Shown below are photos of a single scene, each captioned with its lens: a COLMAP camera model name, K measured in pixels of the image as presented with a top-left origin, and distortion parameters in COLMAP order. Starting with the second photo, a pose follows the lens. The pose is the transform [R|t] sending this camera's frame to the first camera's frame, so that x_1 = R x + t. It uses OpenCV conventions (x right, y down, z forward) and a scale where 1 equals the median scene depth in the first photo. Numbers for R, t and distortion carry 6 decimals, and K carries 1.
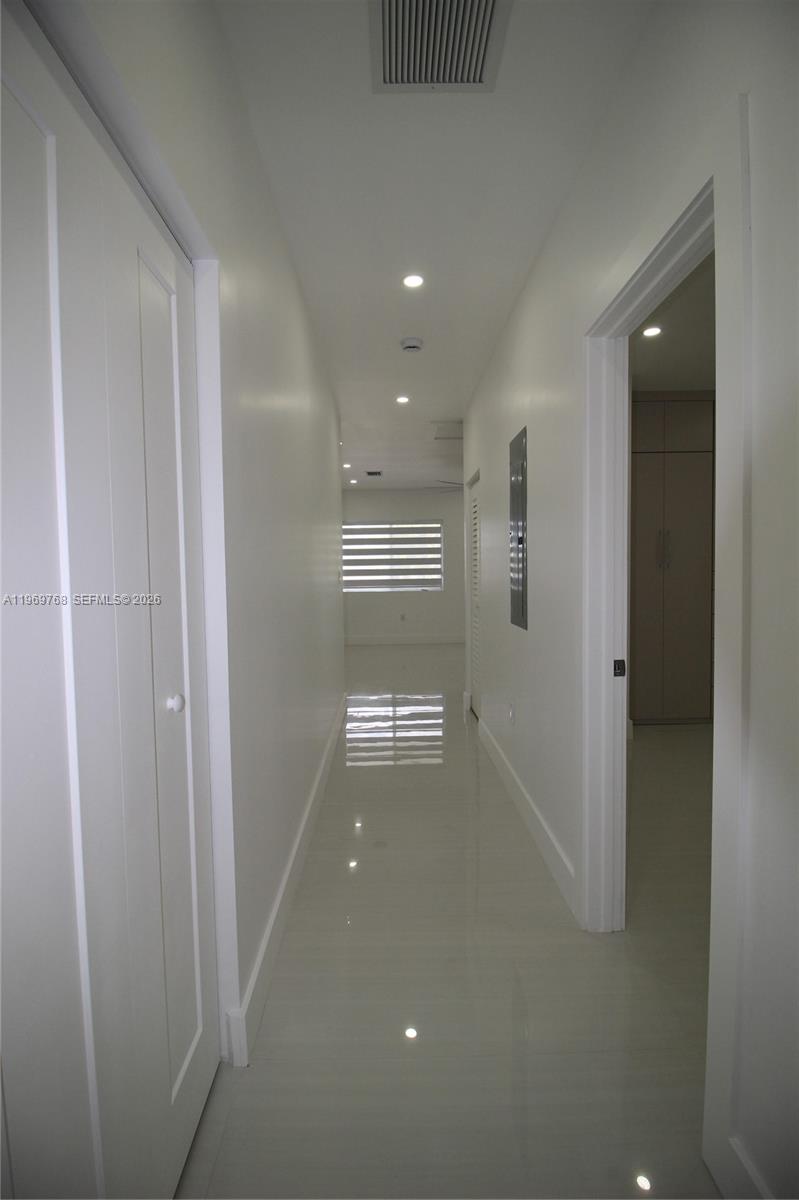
lens RADIAL K [[560.0, 0, 399.5], [0, 560.0, 600.0], [0, 0, 1]] dist [-0.000294, -0.000033]
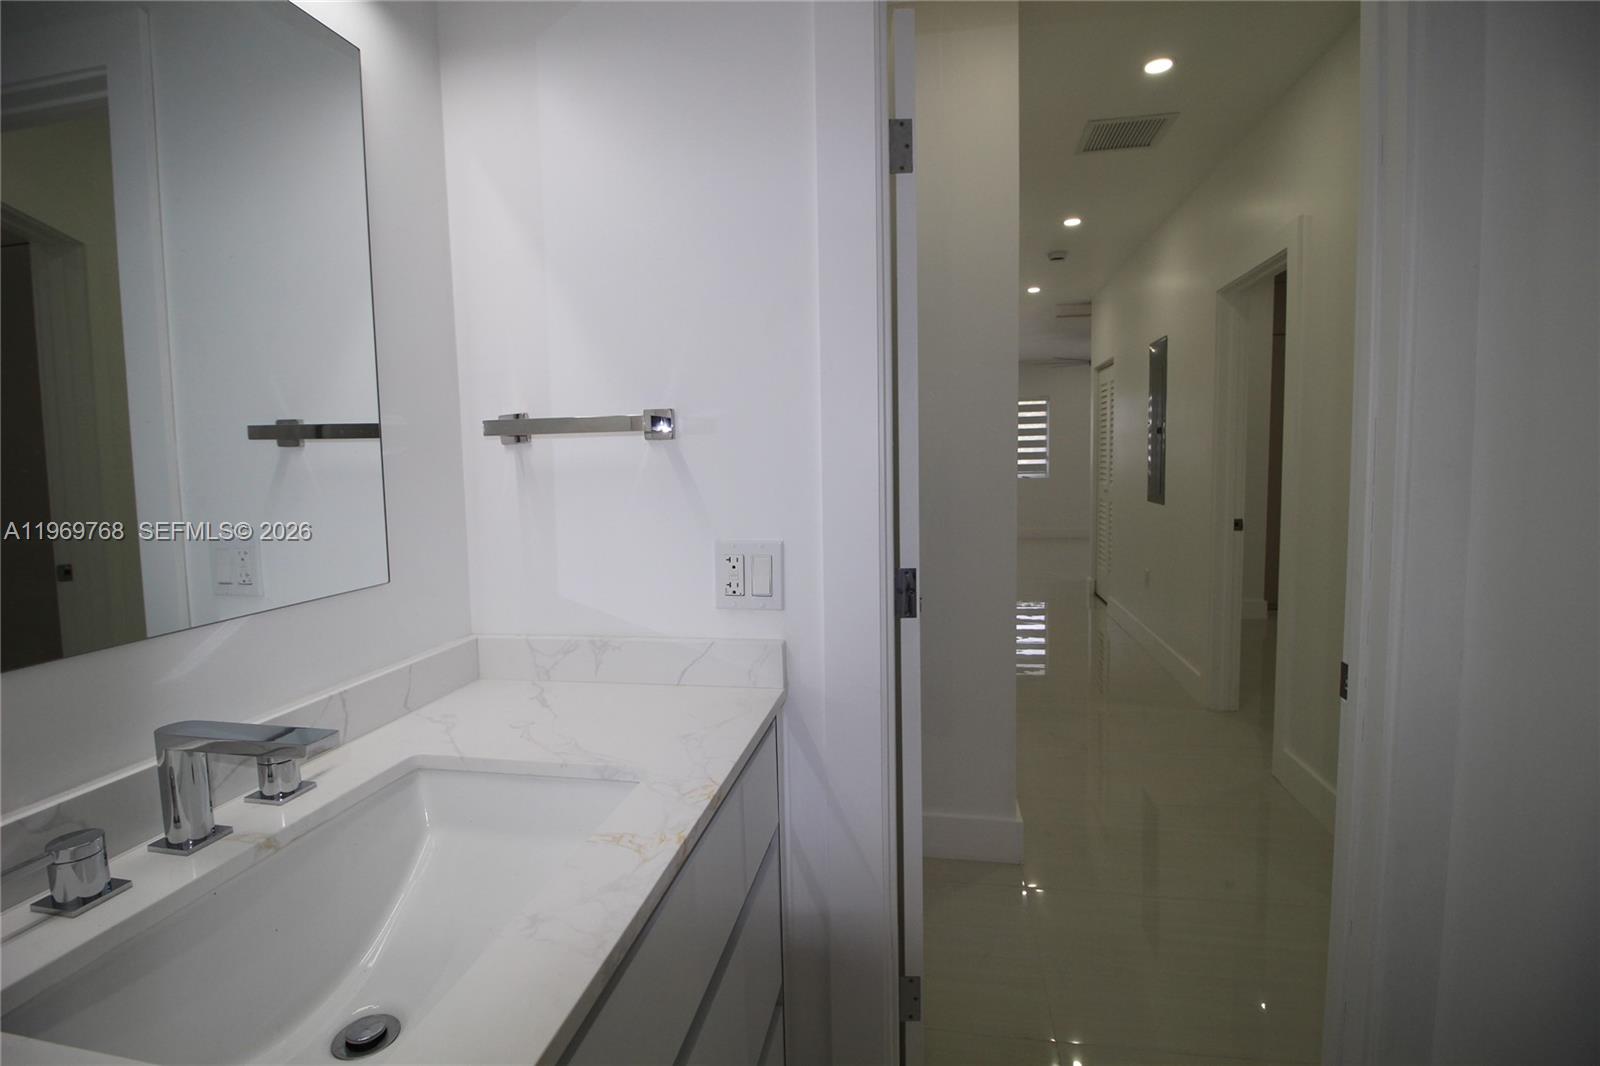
lens RADIAL K [[746.6, 0, 803.9], [0, 746.6, 517.9], [0, 0, 1]] dist [-0.000294, -0.000033]
pose [[0.979534, 0.013215, -0.200845, -0.116020], [-0.006783, 0.999443, 0.032677, 0.019550], [0.201165, -0.030646, 0.979078, -0.408089]]
